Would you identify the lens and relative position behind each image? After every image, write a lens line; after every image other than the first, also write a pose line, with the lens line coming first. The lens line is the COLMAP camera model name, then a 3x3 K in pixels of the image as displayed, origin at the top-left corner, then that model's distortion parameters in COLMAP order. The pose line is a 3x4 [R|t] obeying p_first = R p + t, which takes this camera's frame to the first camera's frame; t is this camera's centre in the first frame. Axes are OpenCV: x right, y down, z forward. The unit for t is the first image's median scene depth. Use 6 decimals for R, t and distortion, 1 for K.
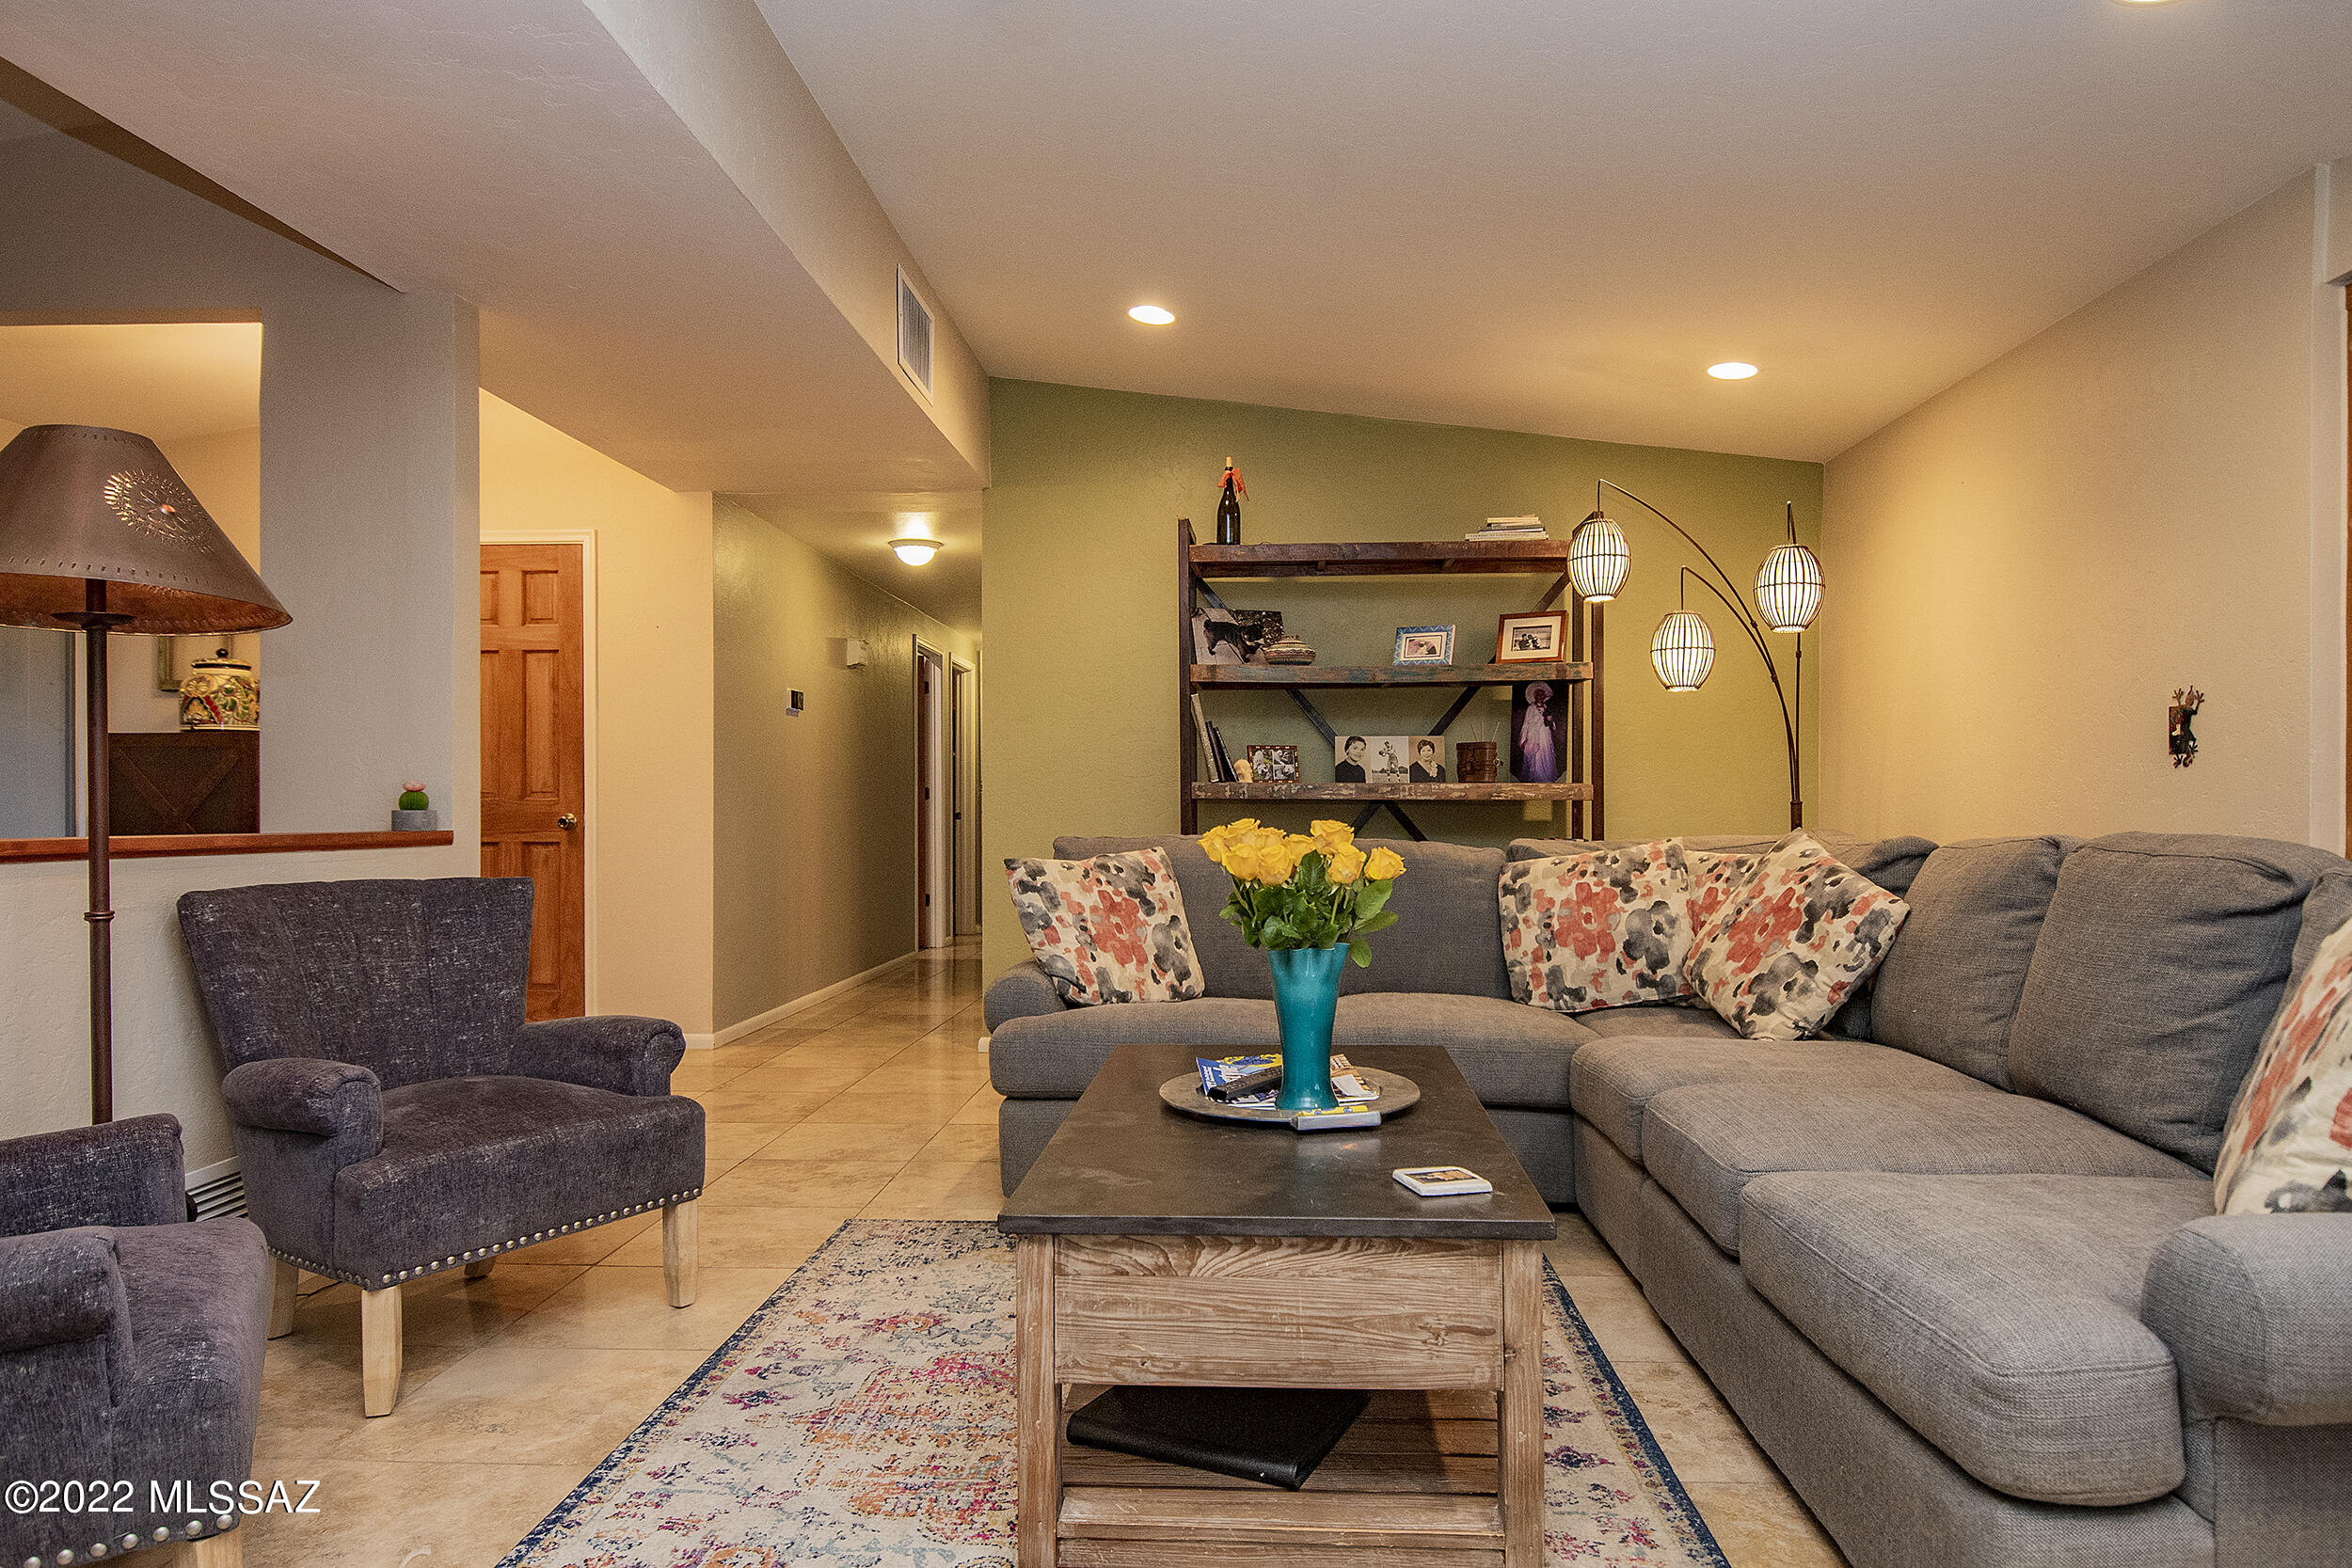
lens RADIAL K [[1459.9, 0, 1176.0], [0, 1459.9, 784.0], [0, 0, 1]] dist [0.011612, -0.002260]
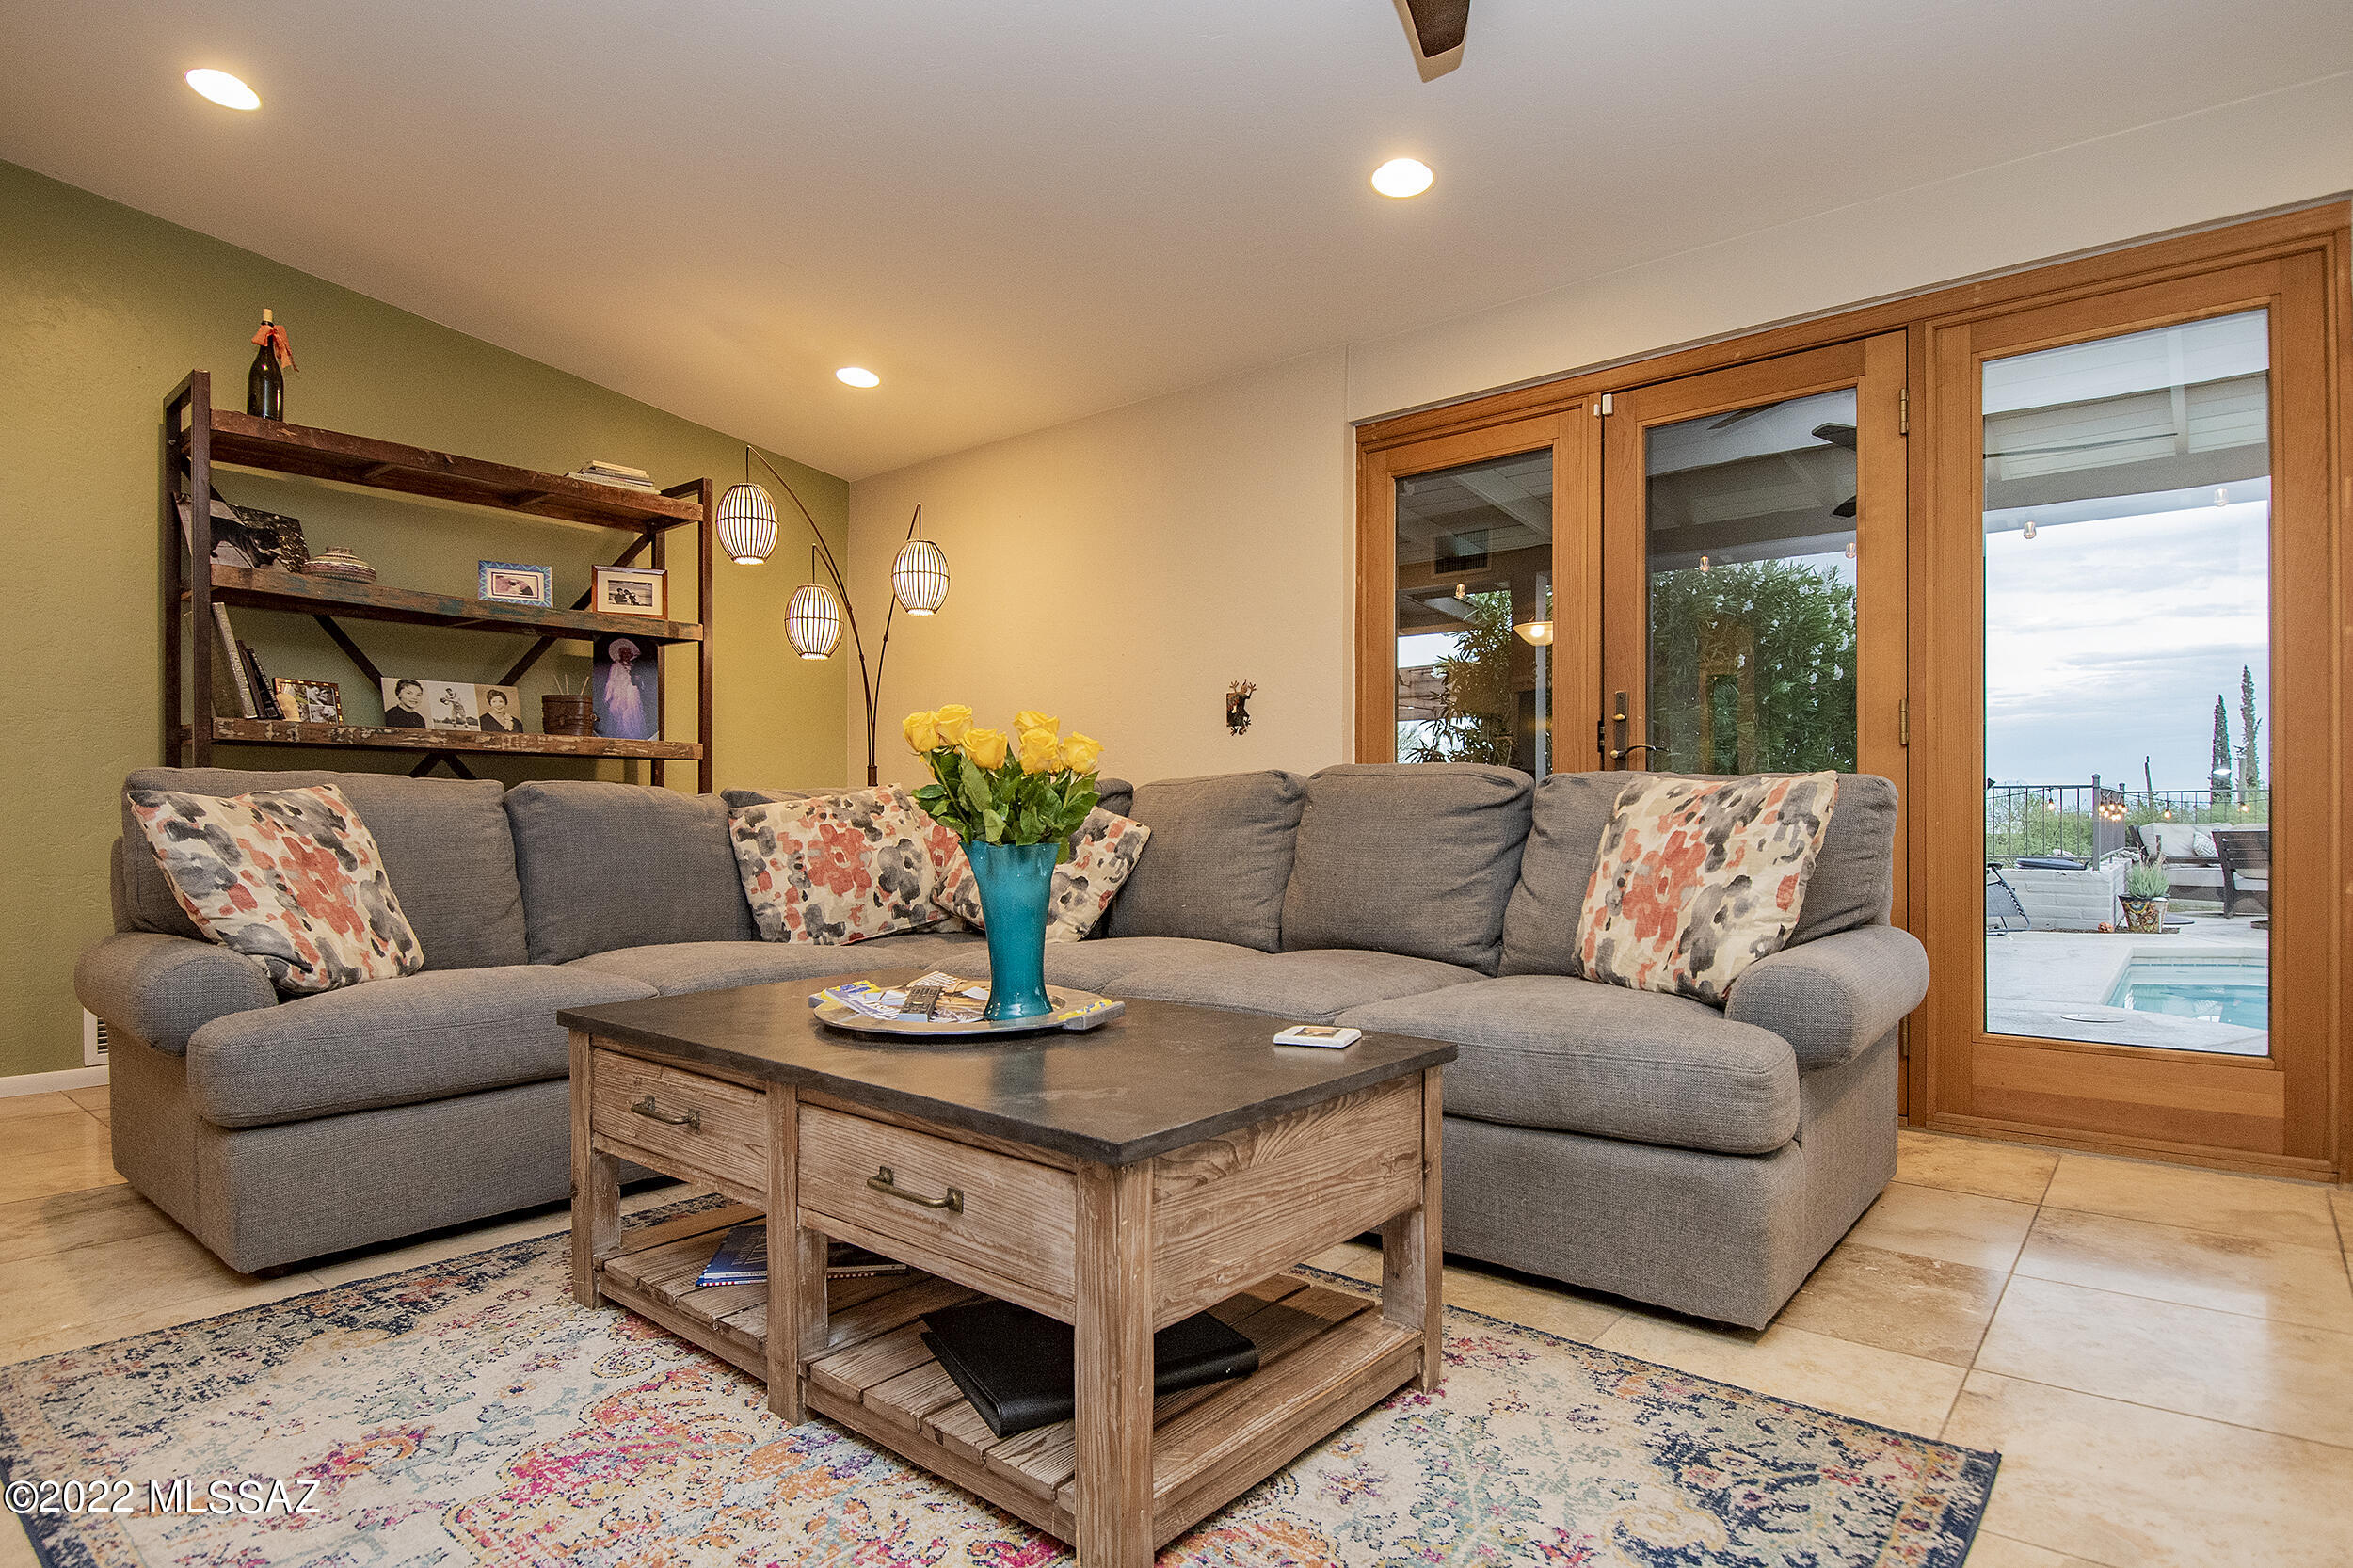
lens RADIAL K [[1262.9, 0, 1192.8], [0, 1262.9, 804.9], [0, 0, 1]] dist [0.024664, -0.030431]
pose [[0.587911, 0.009256, 0.808873, -0.307544], [-0.014168, 0.999899, -0.001144, 0.052499], [-0.808802, -0.010787, 0.587982, 0.266532]]
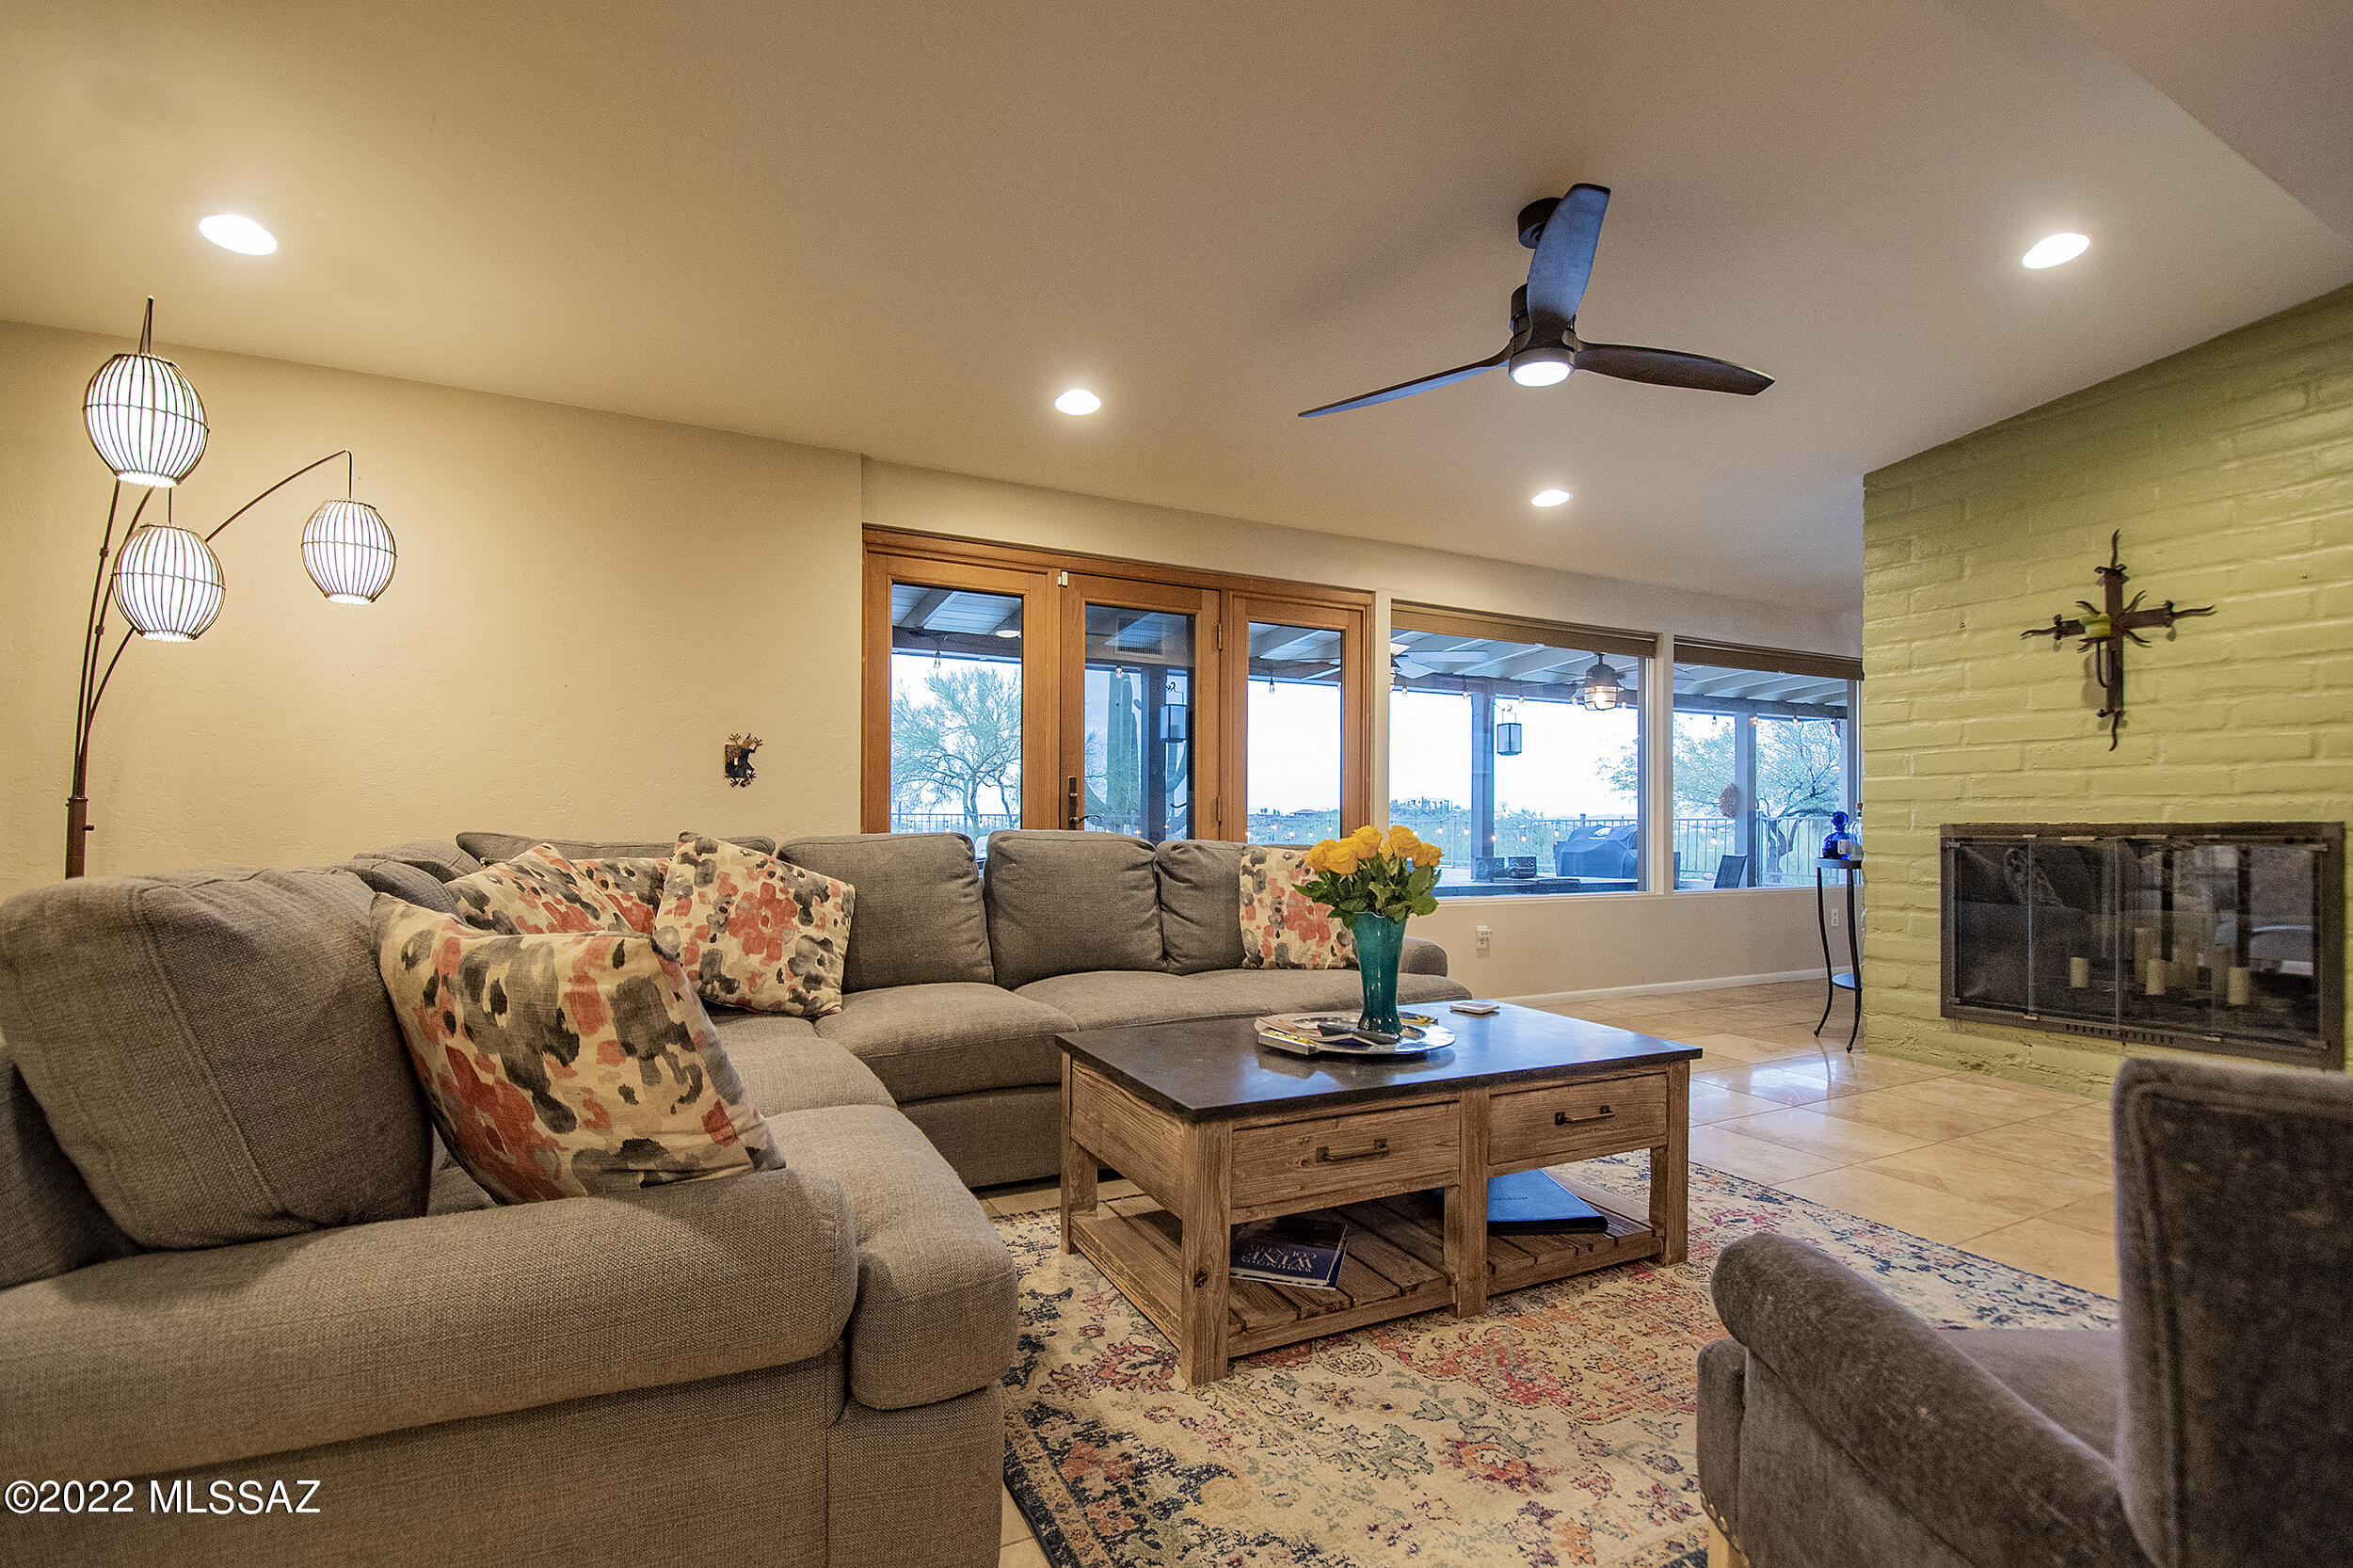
lens RADIAL K [[1078.7, 0, 1200.9], [0, 1078.7, 812.9], [0, 0, 1]] dist [0.021455, -0.028298]
pose [[-0.528495, 0.005721, 0.848917, -0.430810], [-0.022512, 0.999531, -0.020751, 0.023713], [-0.848638, -0.030077, -0.528118, 1.042275]]
